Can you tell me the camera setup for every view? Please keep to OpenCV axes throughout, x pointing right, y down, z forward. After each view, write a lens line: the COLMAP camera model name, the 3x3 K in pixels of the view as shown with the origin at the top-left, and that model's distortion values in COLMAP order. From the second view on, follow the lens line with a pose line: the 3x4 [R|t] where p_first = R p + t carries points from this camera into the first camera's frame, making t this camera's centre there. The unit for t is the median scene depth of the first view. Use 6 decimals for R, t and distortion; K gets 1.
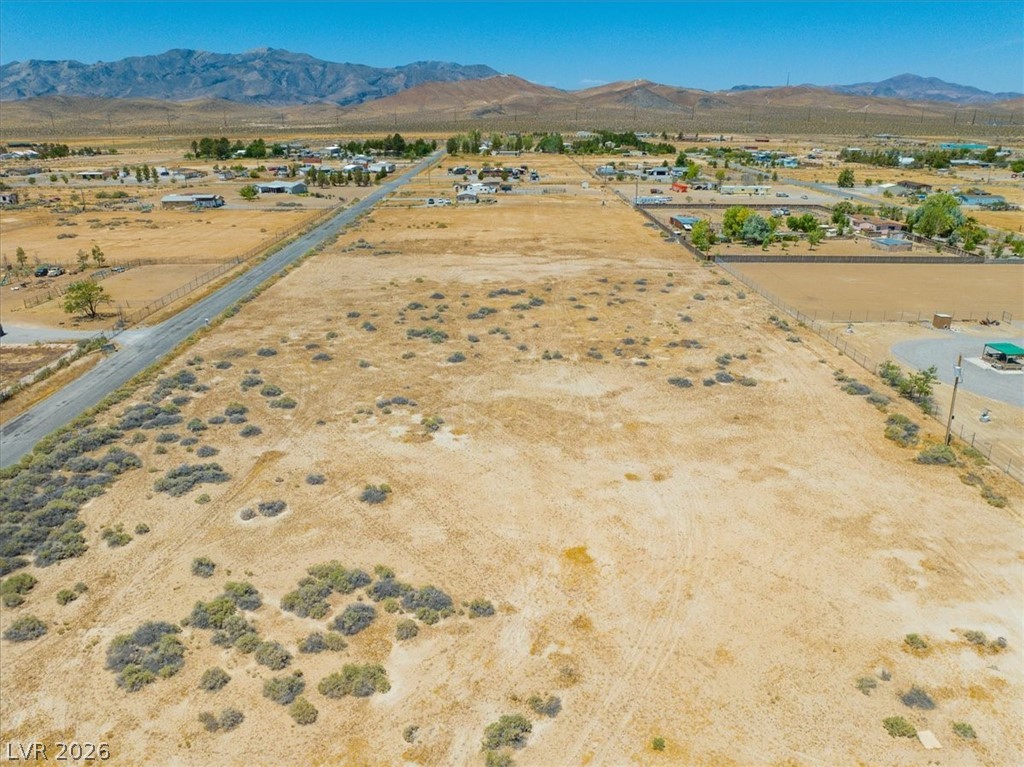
lens RADIAL K [[719.9, 0, 515.7], [0, 719.9, 389.4], [0, 0, 1]] dist [-0.046823, 0.018838]
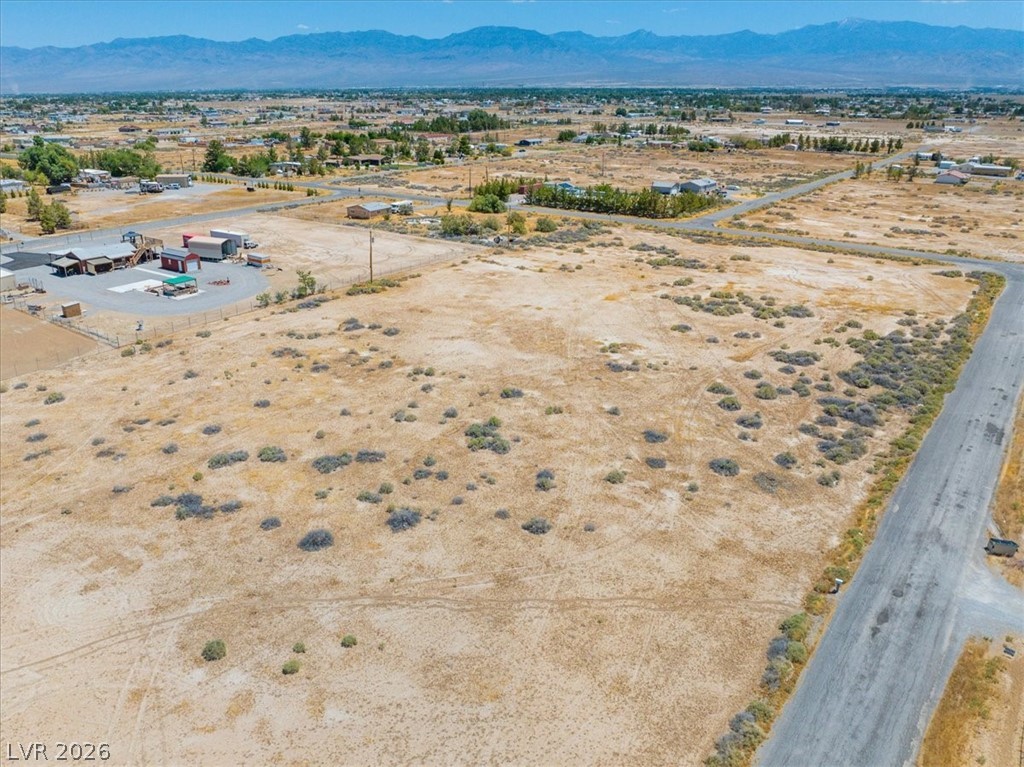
lens RADIAL K [[792.8, 0, 461.1], [0, 792.8, 368.1], [0, 0, 1]] dist [-0.046332, 0.017138]
pose [[-0.775435, -0.208913, 0.595866, -0.547180], [0.233001, 0.782410, 0.577534, -0.579686], [-0.586866, 0.586678, -0.558031, 1.423021]]
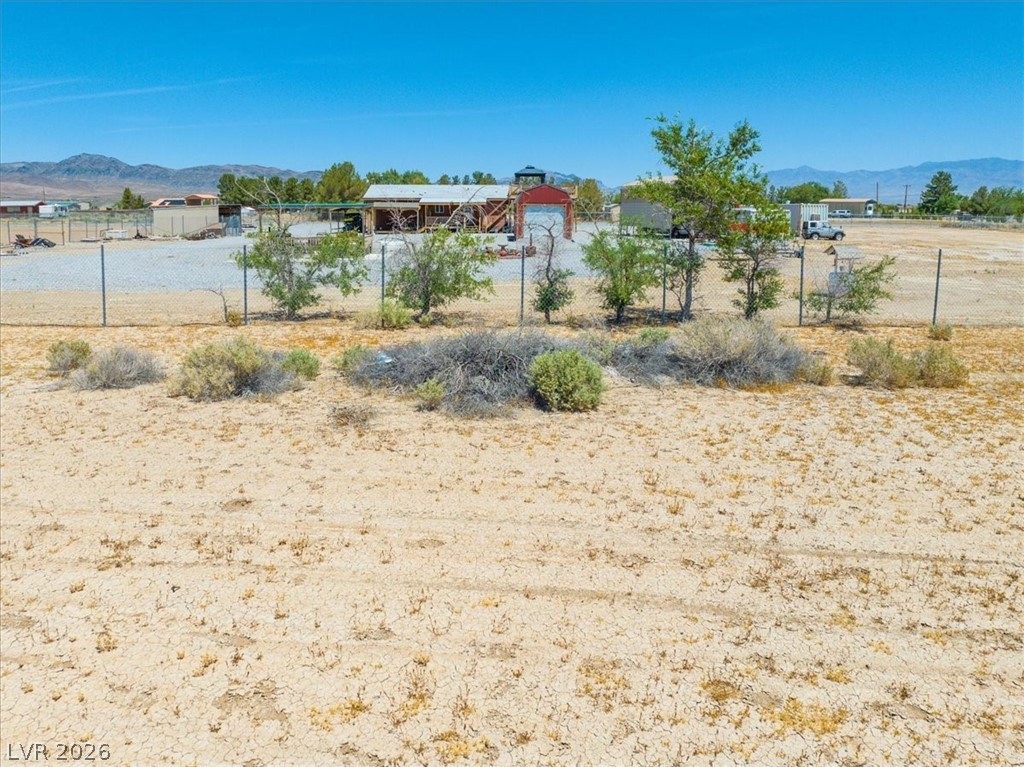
lens RADIAL K [[752.0, 0, 516.6], [0, 752.0, 310.2], [0, 0, 1]] dist [-0.056228, 0.025786]
pose [[-0.003196, -0.136138, 0.990685, 0.291885], [0.358414, 0.924714, 0.128229, -0.019860], [-0.933557, 0.355485, 0.045839, 0.806894]]
